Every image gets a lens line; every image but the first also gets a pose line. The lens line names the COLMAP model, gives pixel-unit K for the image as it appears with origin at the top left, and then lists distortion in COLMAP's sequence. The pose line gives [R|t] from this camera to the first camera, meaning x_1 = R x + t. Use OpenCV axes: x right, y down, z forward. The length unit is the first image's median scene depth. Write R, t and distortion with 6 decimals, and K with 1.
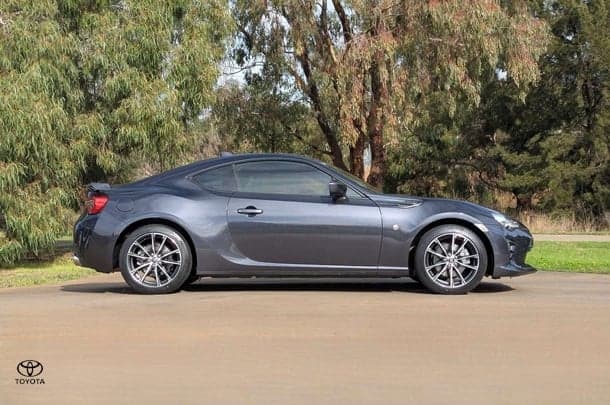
lens RADIAL K [[1433.6, 0, 305.6], [0, 1433.6, 205.7], [0, 0, 1]] dist [0.093302, 0.000000]
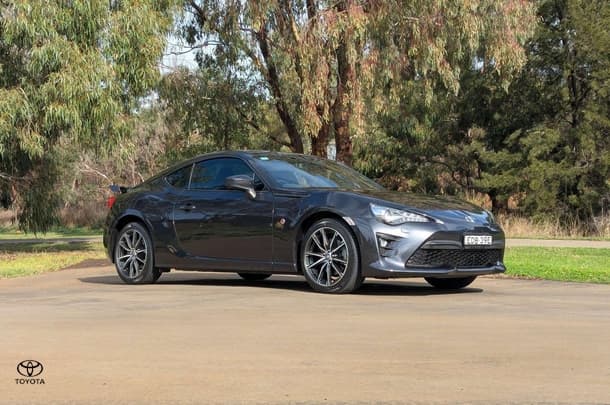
lens RADIAL K [[1509.5, 0, 303.7], [0, 1509.5, 203.1], [0, 0, 1]] dist [0.080723, 0.000000]
pose [[0.999446, 0.016050, 0.029161, -0.001230], [-0.015947, 0.999866, -0.003756, 0.003087], [-0.029217, 0.003289, 0.999568, 0.064597]]
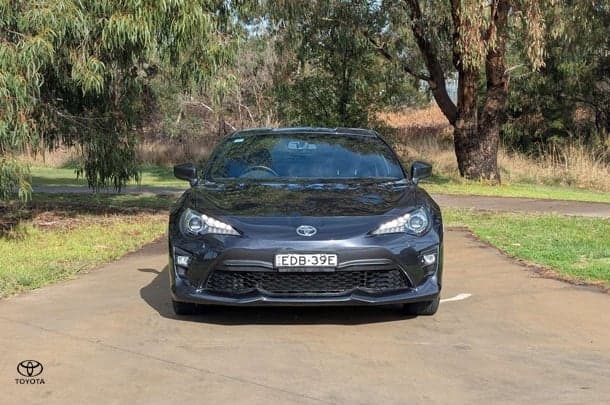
lens RADIAL K [[1433.6, 0, 304.0], [0, 1433.6, 202.8], [0, 0, 1]] dist [0.093302, 0.000000]
pose [[0.998612, 0.036094, -0.038368, -0.016002], [-0.034289, 0.998320, 0.046700, -0.006023], [0.039989, -0.045320, 0.998172, 0.279234]]
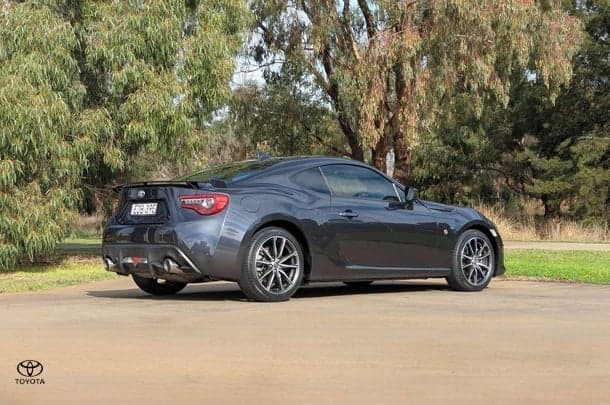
lens RADIAL K [[1433.6, 0, 277.7], [0, 1433.6, 206.8], [0, 0, 1]] dist [0.093302, 0.000000]
pose [[0.999370, 0.010697, -0.033830, 0.000880], [-0.010796, 0.999938, -0.002721, 0.000881], [0.033798, 0.003084, 0.999424, 0.044972]]
